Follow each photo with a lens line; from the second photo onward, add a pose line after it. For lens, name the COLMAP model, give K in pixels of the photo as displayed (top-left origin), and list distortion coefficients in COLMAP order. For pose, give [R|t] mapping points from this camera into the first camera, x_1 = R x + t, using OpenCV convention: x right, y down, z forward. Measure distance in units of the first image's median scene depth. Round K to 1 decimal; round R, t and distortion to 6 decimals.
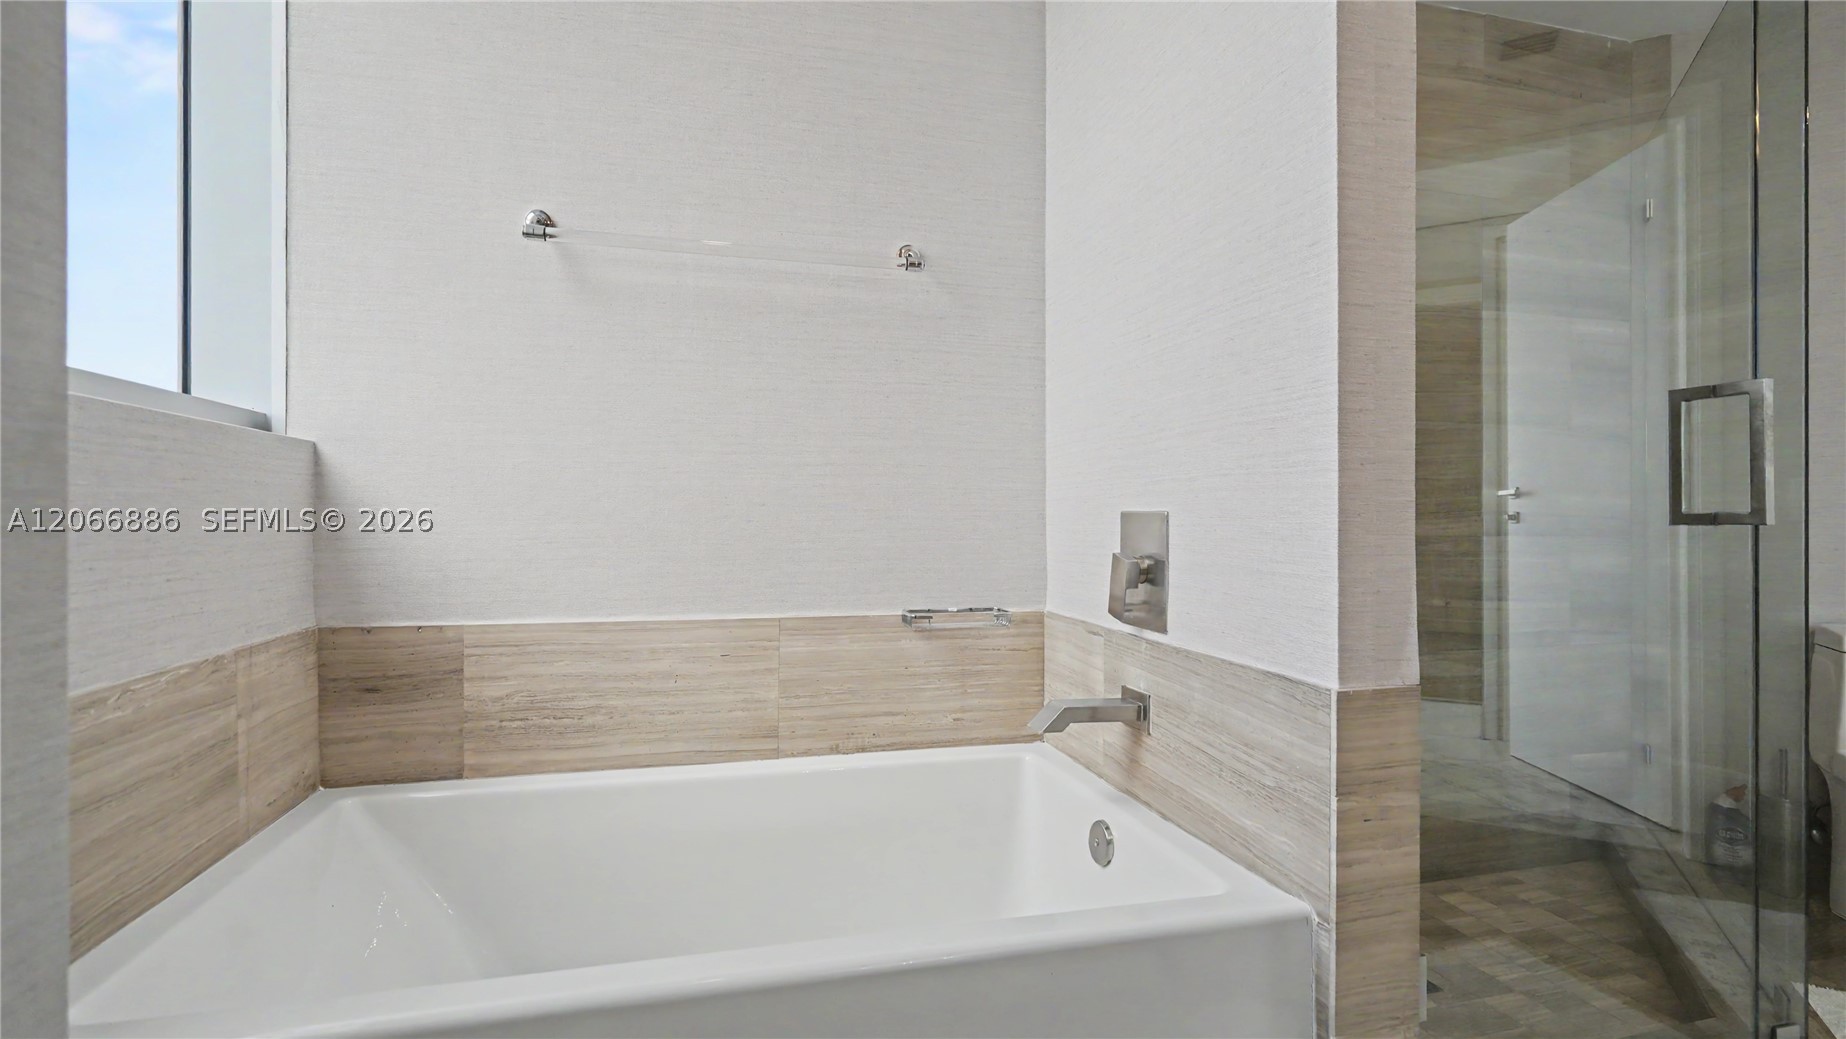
lens RADIAL K [[869.2, 0, 919.1], [0, 869.2, 522.4], [0, 0, 1]] dist [-0.001053, -0.000255]
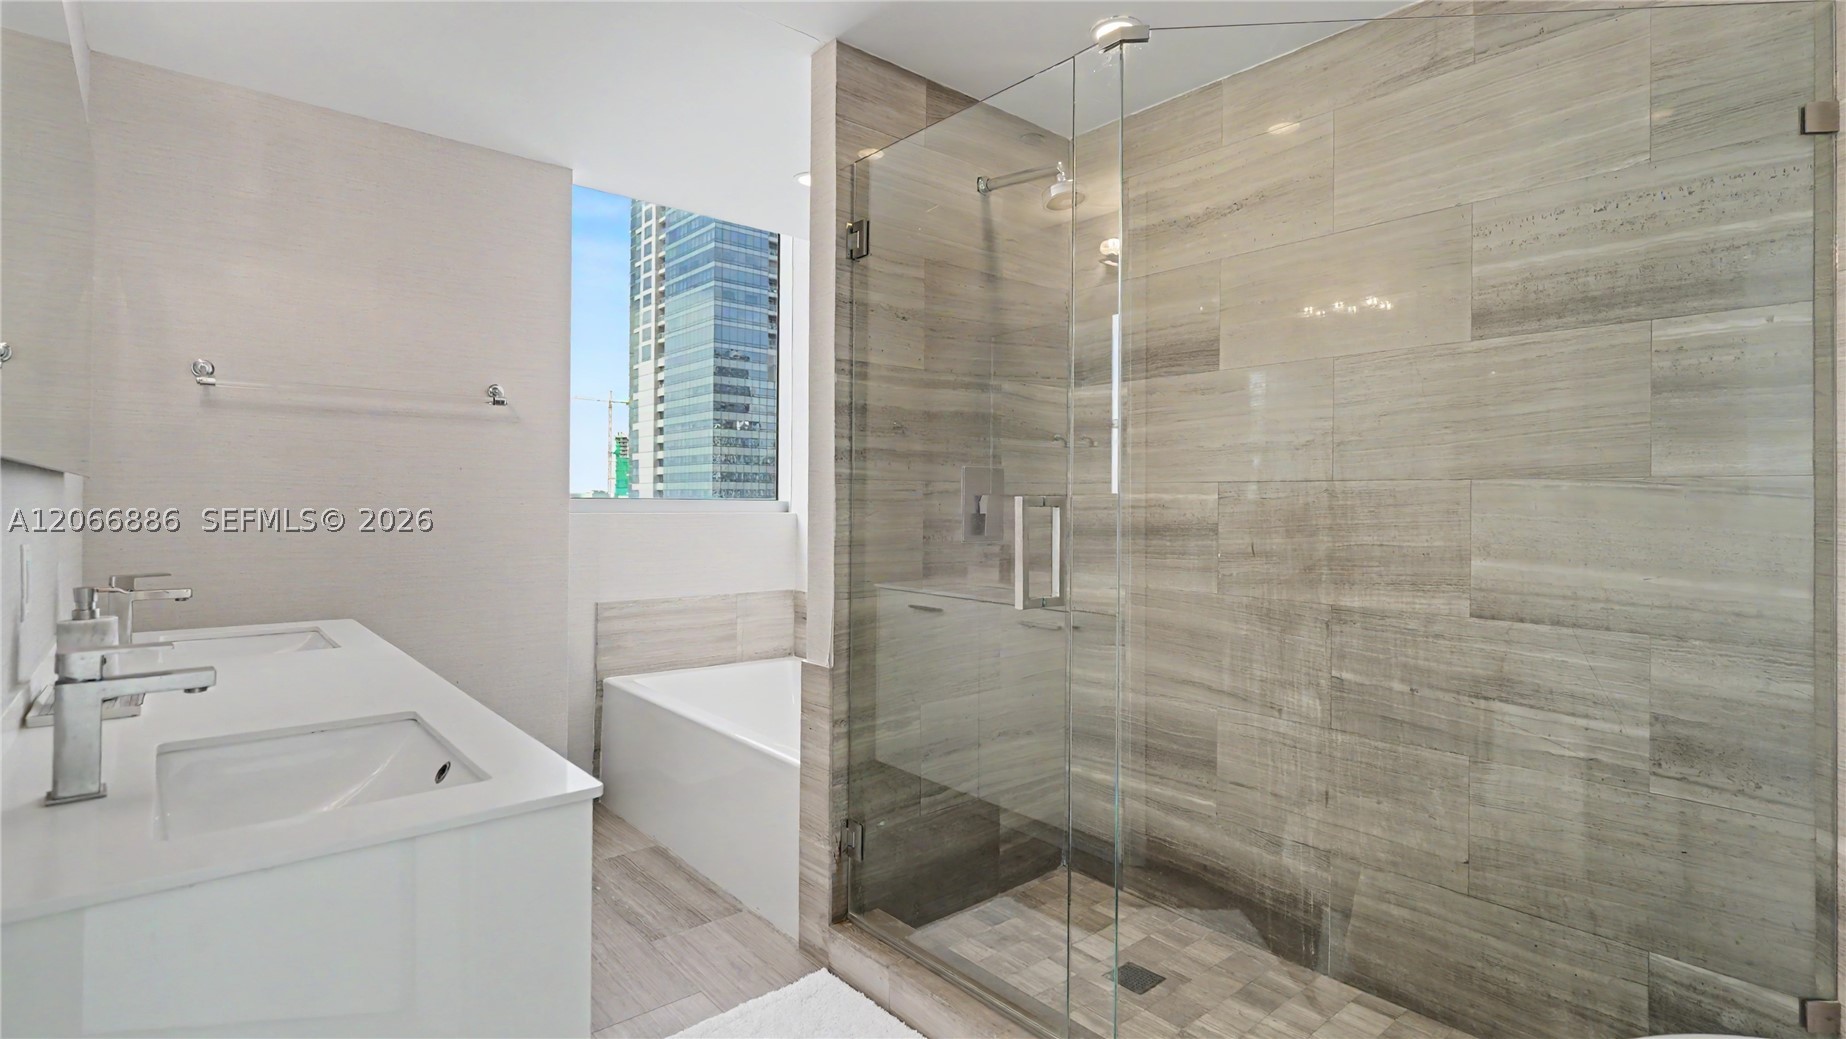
lens RADIAL K [[869.2, 0, 919.1], [0, 869.2, 522.4], [0, 0, 1]] dist [-0.001053, -0.000255]
pose [[0.442860, 0.023373, -0.896286, 1.156477], [-0.020151, 0.999667, 0.016112, -0.076712], [0.896364, 0.010926, 0.443184, 0.175726]]
